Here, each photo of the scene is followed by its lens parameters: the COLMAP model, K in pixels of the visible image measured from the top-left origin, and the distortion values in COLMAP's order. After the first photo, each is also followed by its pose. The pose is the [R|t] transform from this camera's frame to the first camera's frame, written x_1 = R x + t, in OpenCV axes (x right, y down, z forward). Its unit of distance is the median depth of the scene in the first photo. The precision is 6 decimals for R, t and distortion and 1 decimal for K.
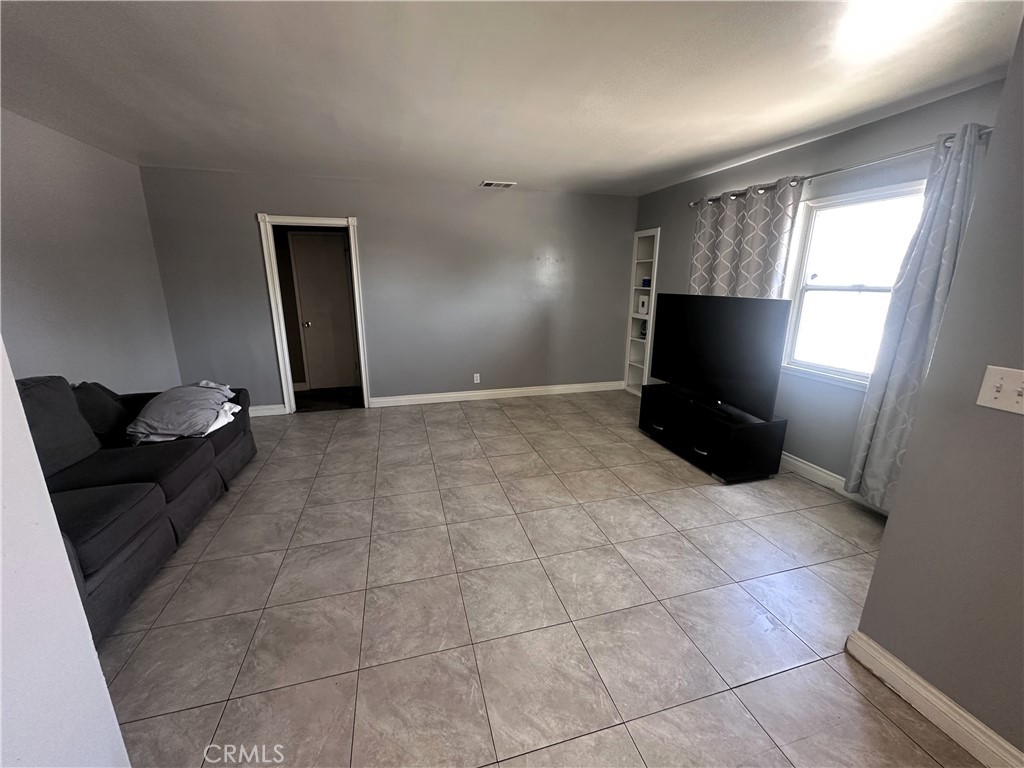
lens RADIAL K [[408.9, 0, 506.6], [0, 408.9, 380.4], [0, 0, 1]] dist [-0.006296, 0.001302]
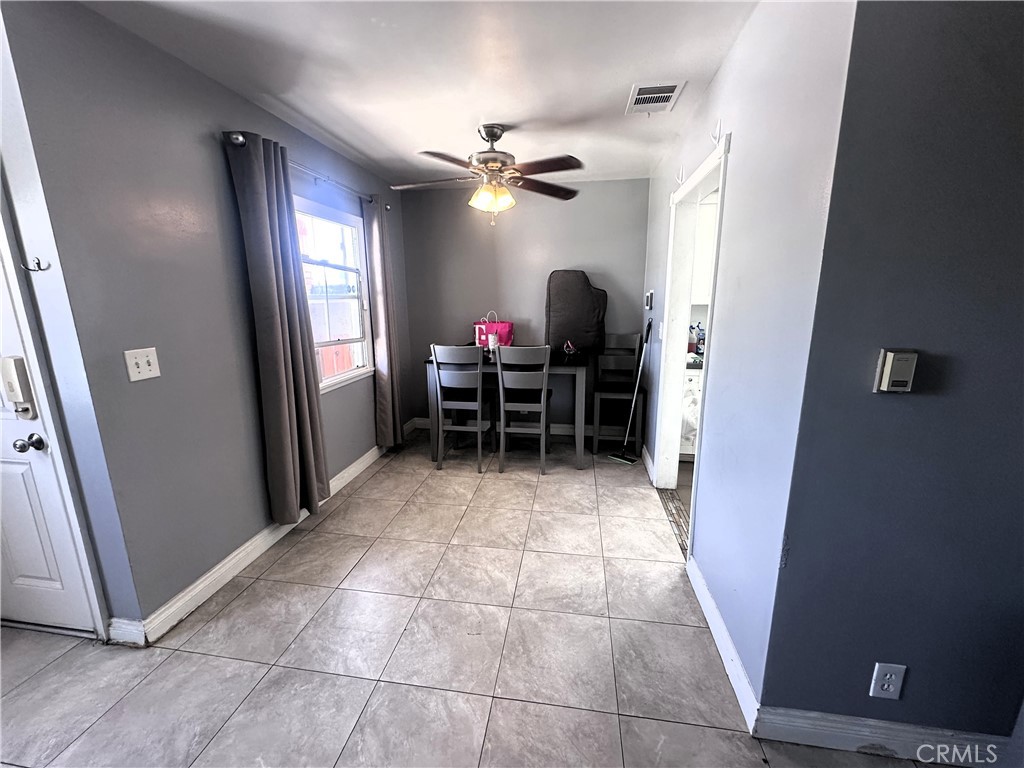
lens RADIAL K [[408.9, 0, 509.6], [0, 408.9, 382.5], [0, 0, 1]] dist [-0.006296, 0.001302]
pose [[-0.909147, -0.087588, 0.407160, -0.420947], [0.105157, 0.897681, 0.427913, -0.331318], [-0.402980, 0.431852, -0.806914, 1.404834]]
